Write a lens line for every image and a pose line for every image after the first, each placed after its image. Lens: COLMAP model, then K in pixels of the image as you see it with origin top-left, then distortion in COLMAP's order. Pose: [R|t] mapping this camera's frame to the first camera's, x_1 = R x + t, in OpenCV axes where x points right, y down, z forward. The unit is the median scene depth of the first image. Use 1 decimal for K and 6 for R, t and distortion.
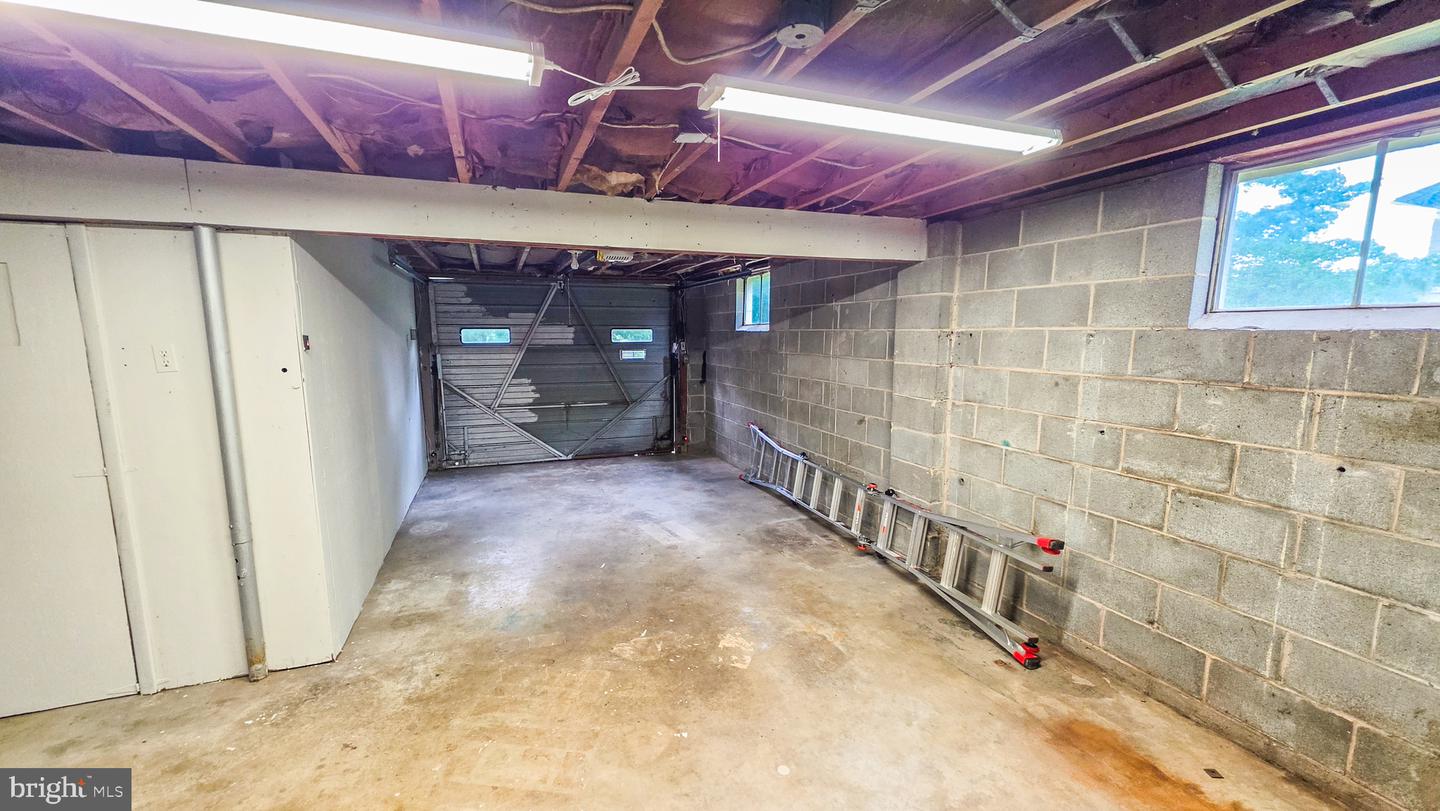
lens RADIAL K [[575.4, 0, 706.4], [0, 575.4, 416.5], [0, 0, 1]] dist [-0.000730, -0.000132]
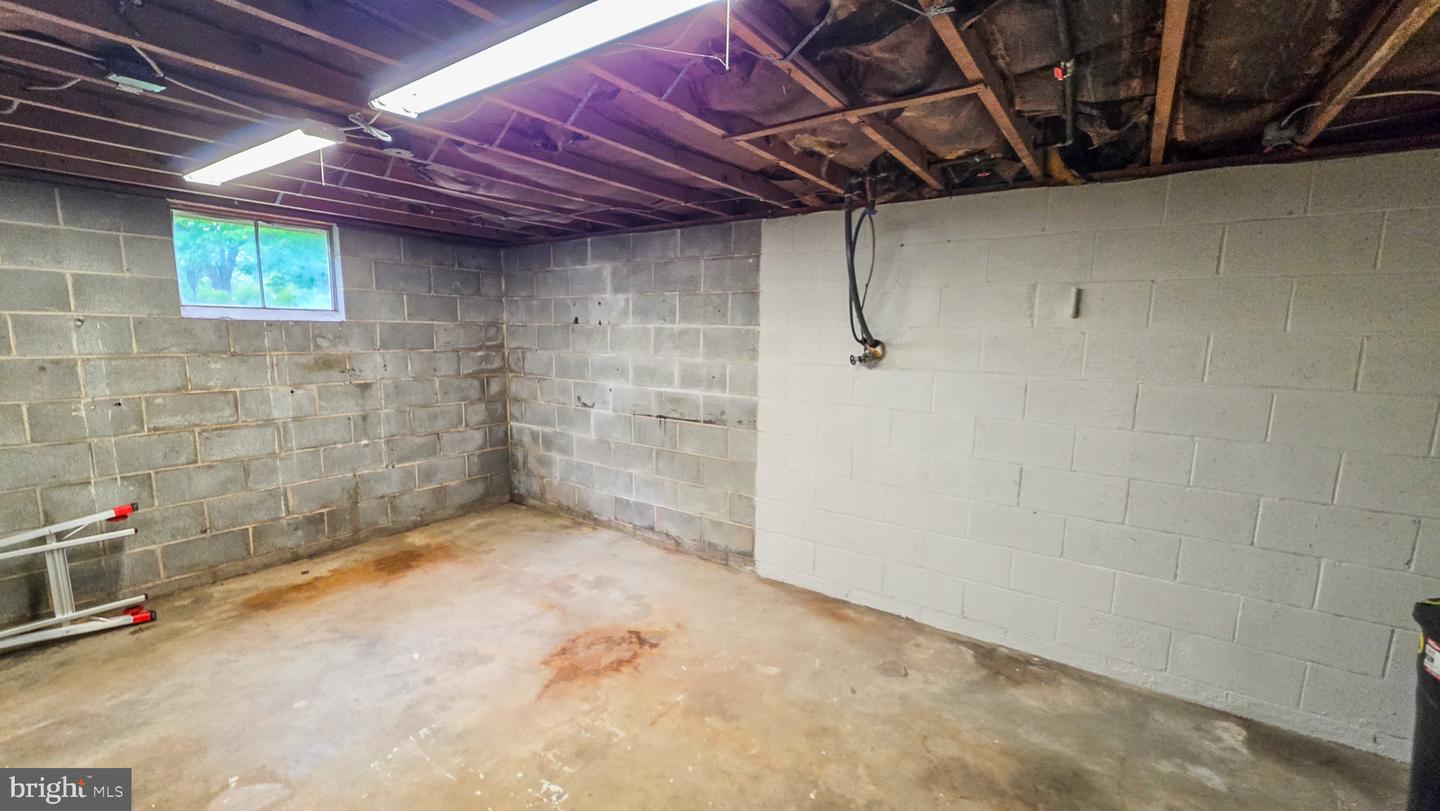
lens RADIAL K [[575.4, 0, 706.4], [0, 575.4, 416.5], [0, 0, 1]] dist [-0.000730, -0.000132]
pose [[-0.563994, -0.128894, 0.815657, -1.062667], [0.105066, 0.968515, 0.225698, -0.098678], [-0.819067, 0.212991, -0.532694, 0.743724]]
